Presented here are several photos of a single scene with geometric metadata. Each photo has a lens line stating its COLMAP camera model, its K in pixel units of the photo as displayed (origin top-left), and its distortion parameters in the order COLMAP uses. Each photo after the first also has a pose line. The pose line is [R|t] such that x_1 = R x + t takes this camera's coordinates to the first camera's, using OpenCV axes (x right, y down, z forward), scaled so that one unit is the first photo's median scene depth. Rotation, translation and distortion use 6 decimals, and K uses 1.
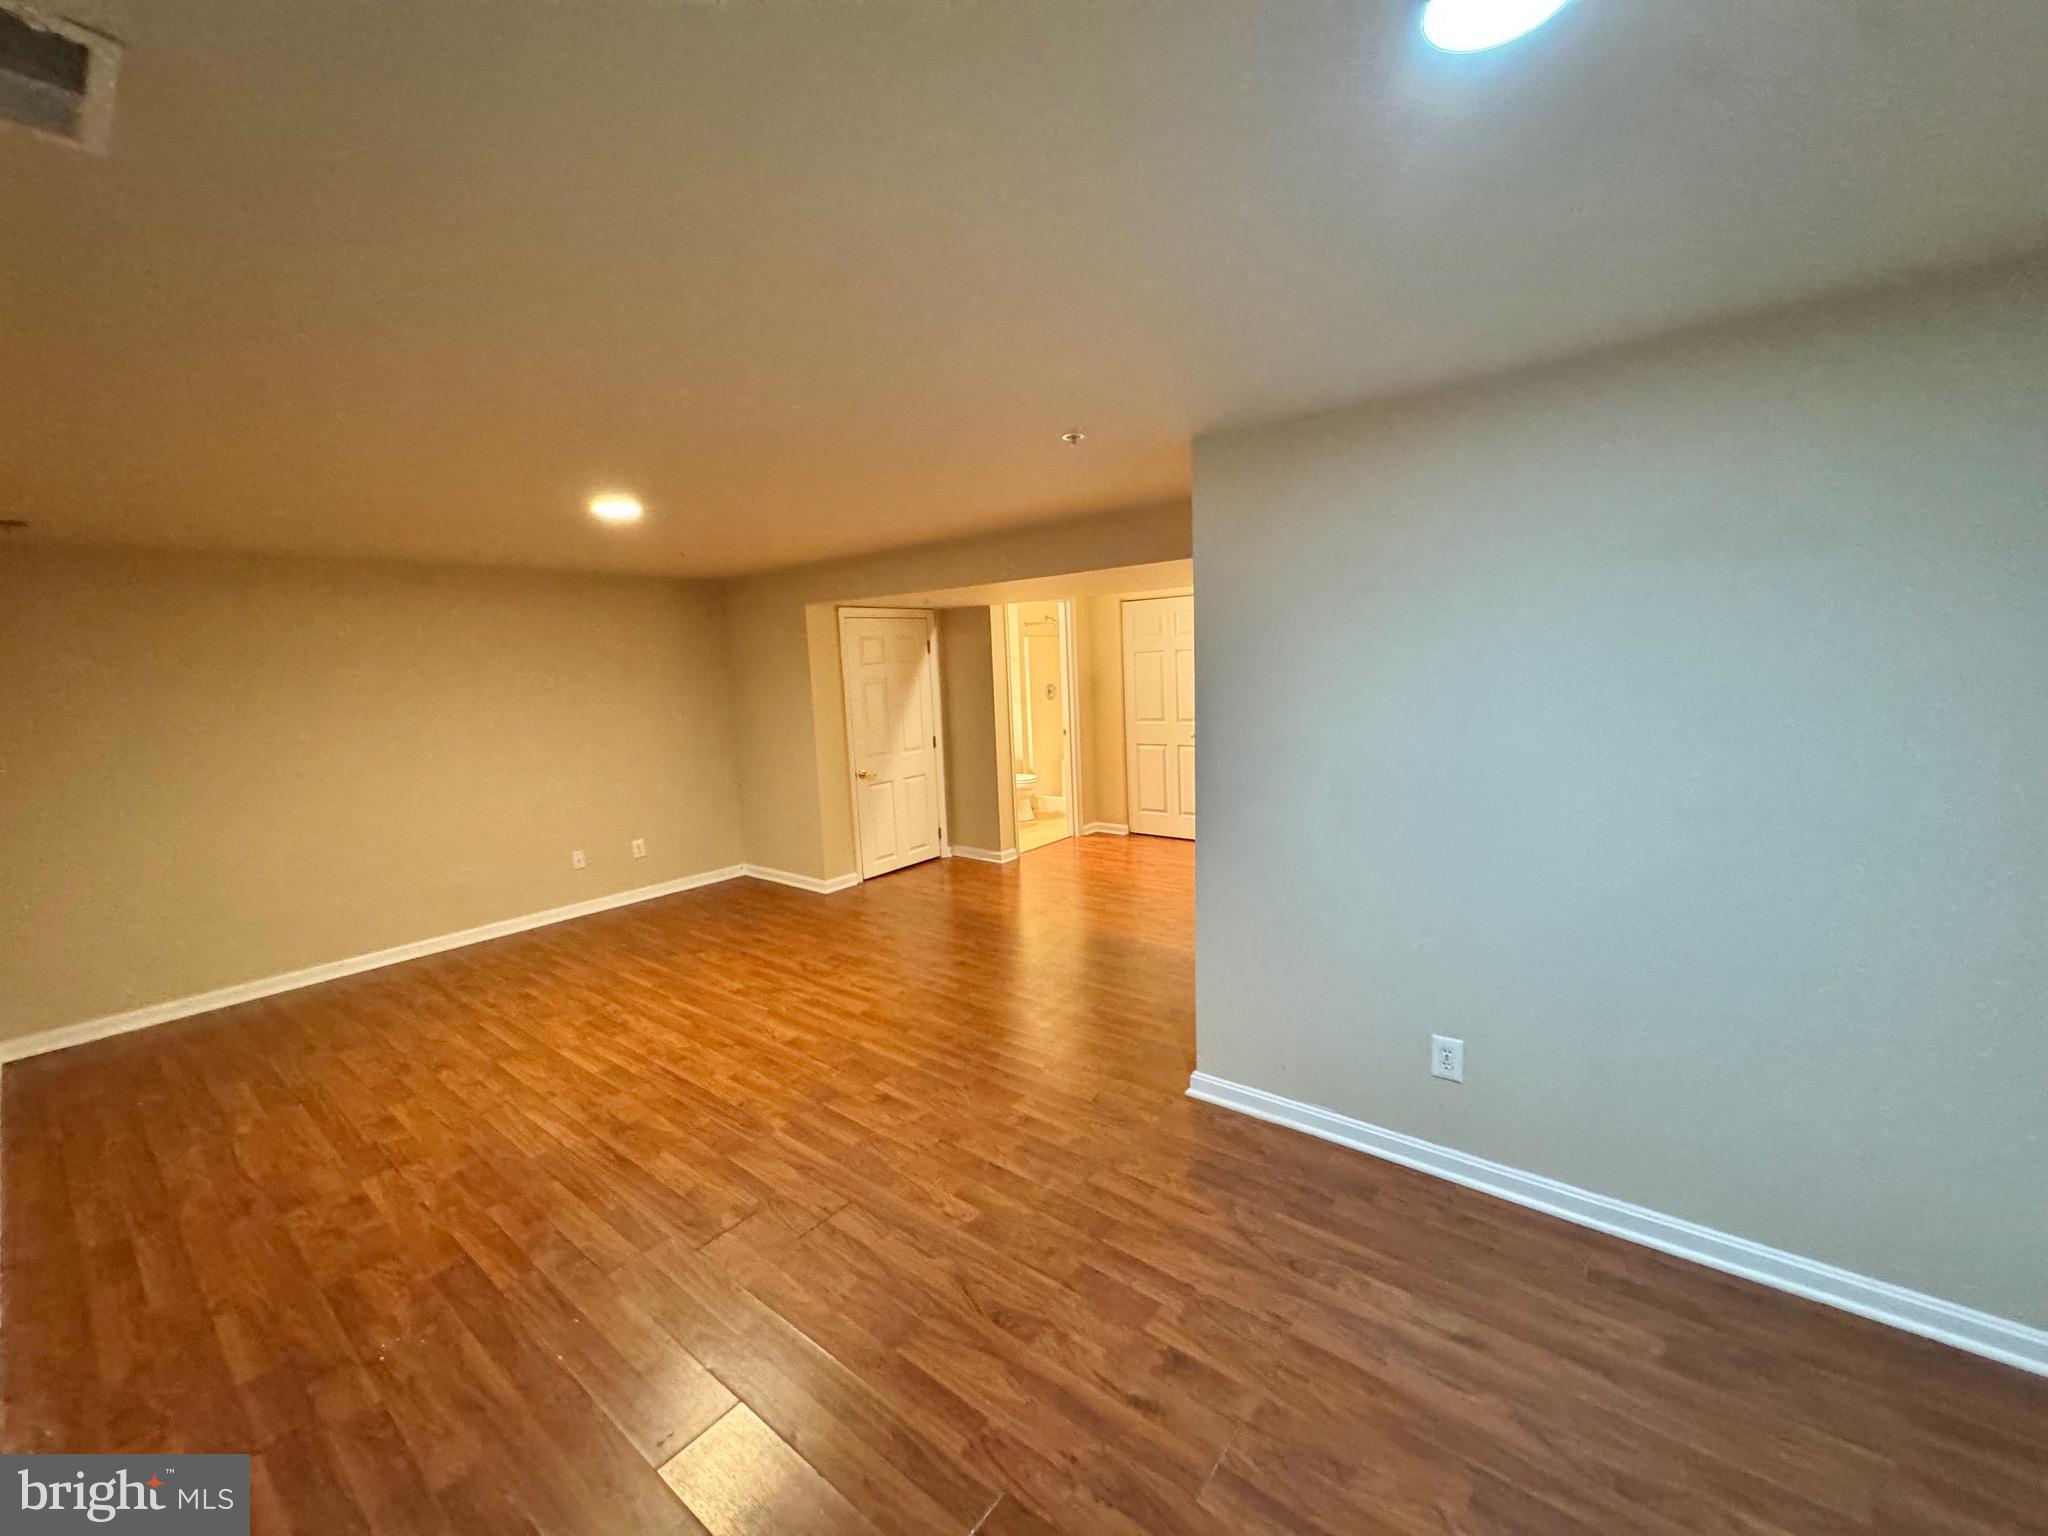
lens RADIAL K [[815.4, 0, 1024.0], [0, 815.4, 768.0], [0, 0, 1]] dist [-0.002374, -0.000108]
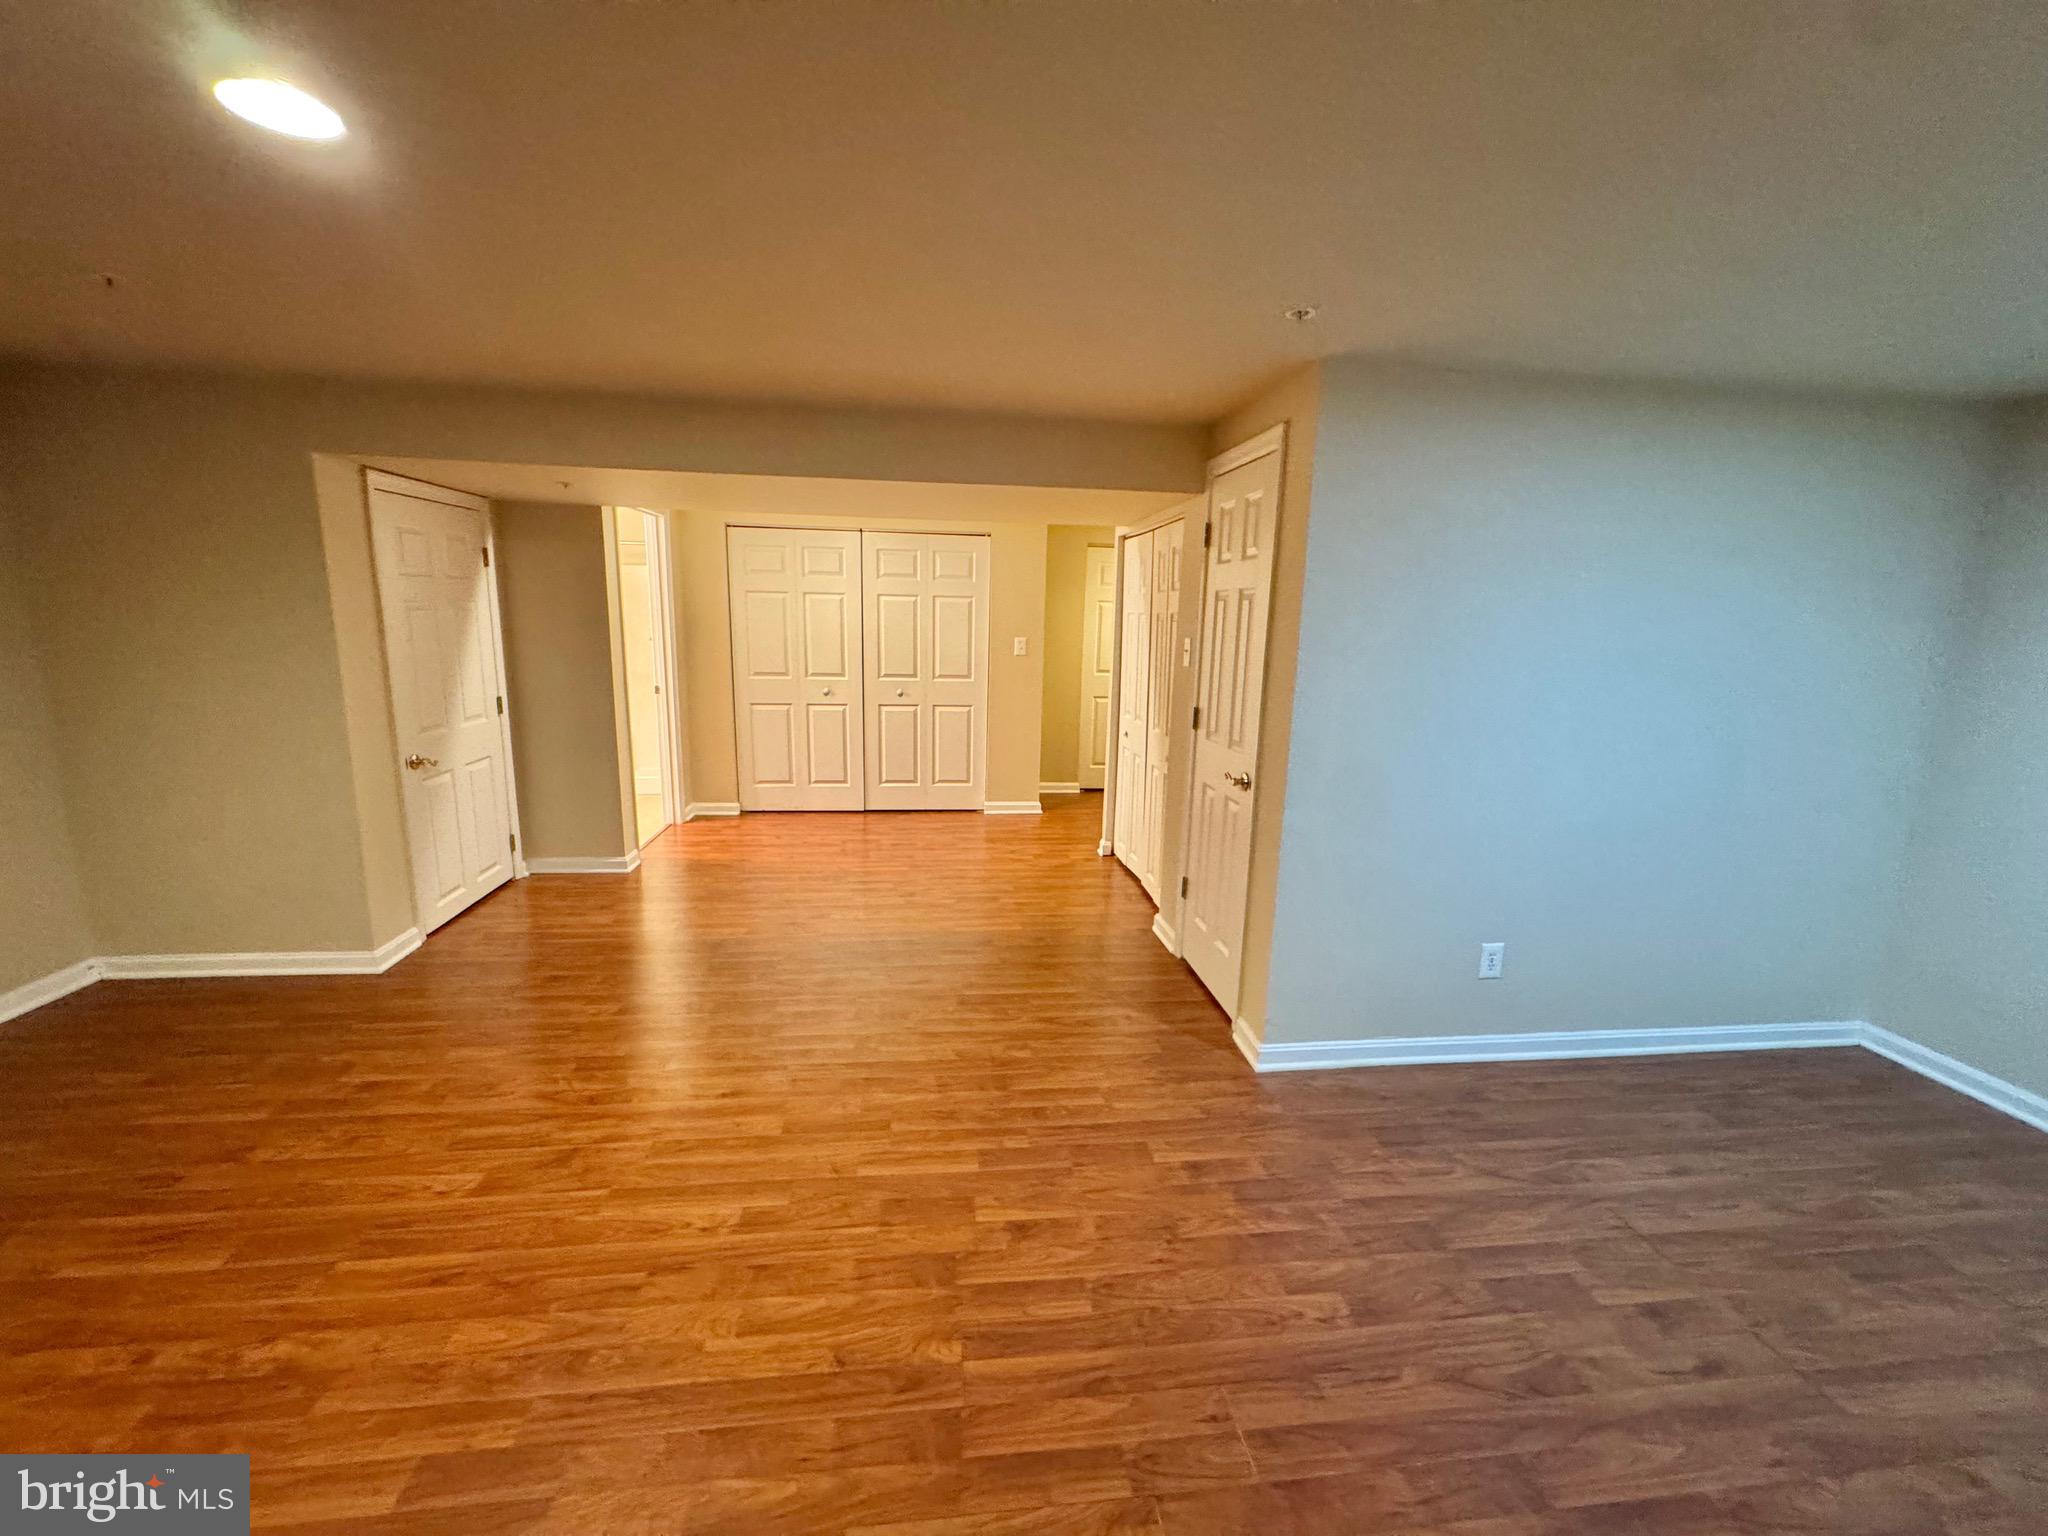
lens RADIAL K [[815.4, 0, 1024.0], [0, 815.4, 768.0], [0, 0, 1]] dist [-0.002374, -0.000108]
pose [[0.699488, -0.073689, 0.710835, -0.476011], [0.037442, 0.997082, 0.066519, -0.016472], [-0.713663, -0.019914, 0.700207, 0.406693]]
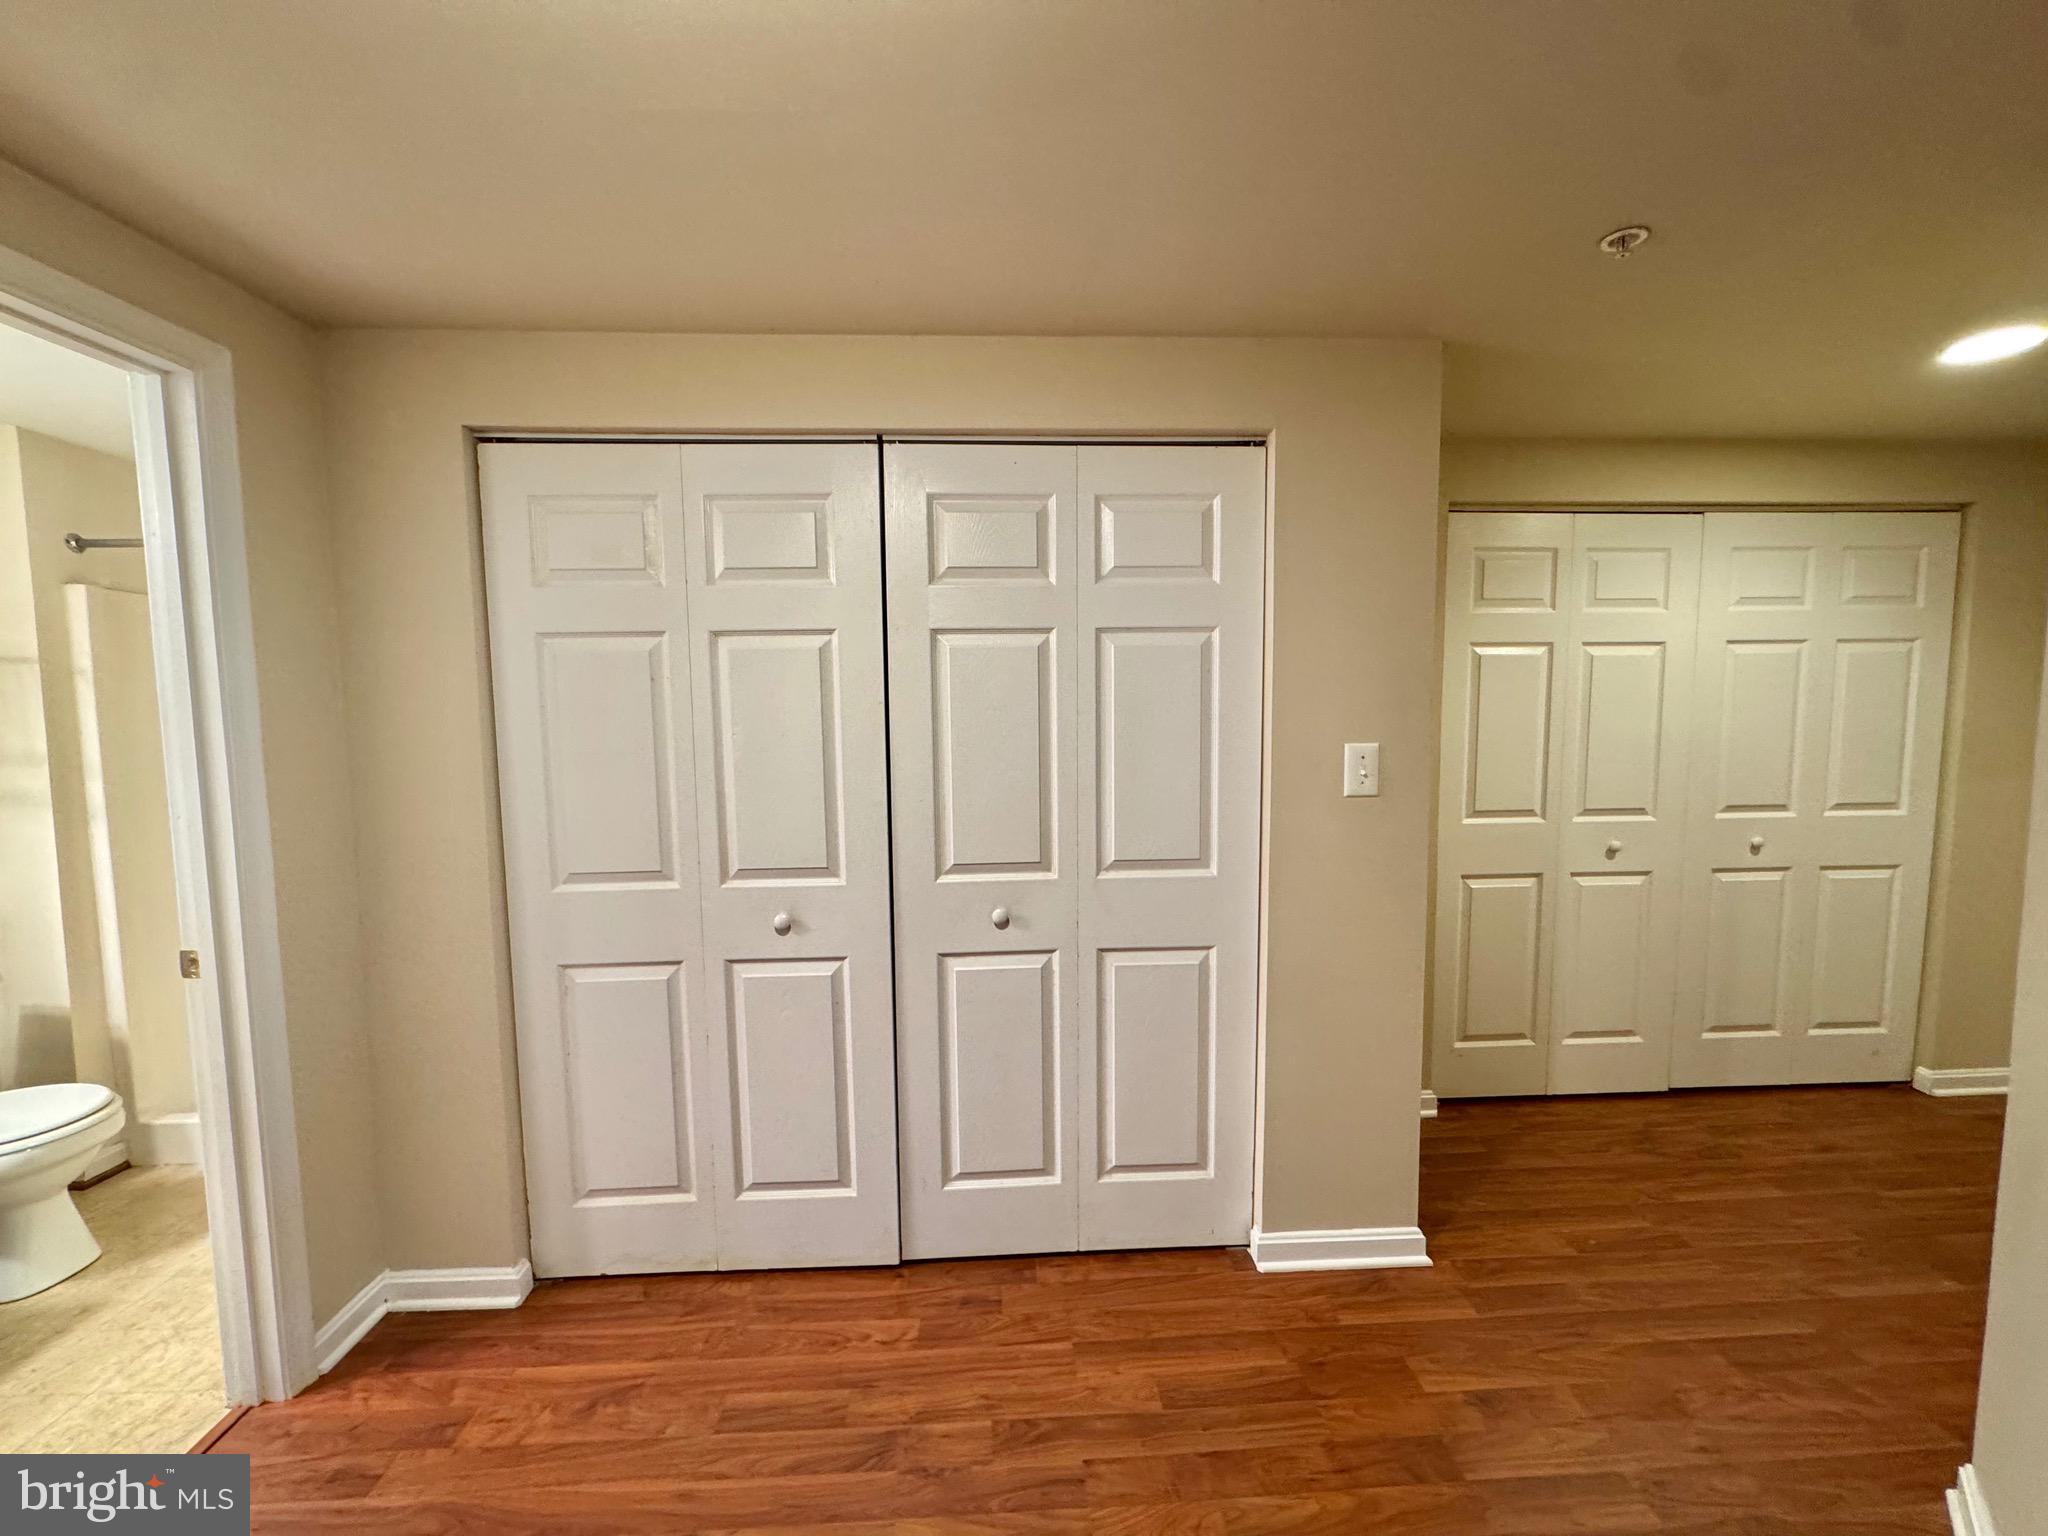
lens RADIAL K [[815.4, 0, 1024.0], [0, 815.4, 768.0], [0, 0, 1]] dist [-0.002374, -0.000108]
pose [[0.748383, -0.016046, 0.663073, 0.137475], [0.064320, 0.996751, -0.048475, -0.133231], [-0.660141, 0.078927, 0.746983, 1.254764]]
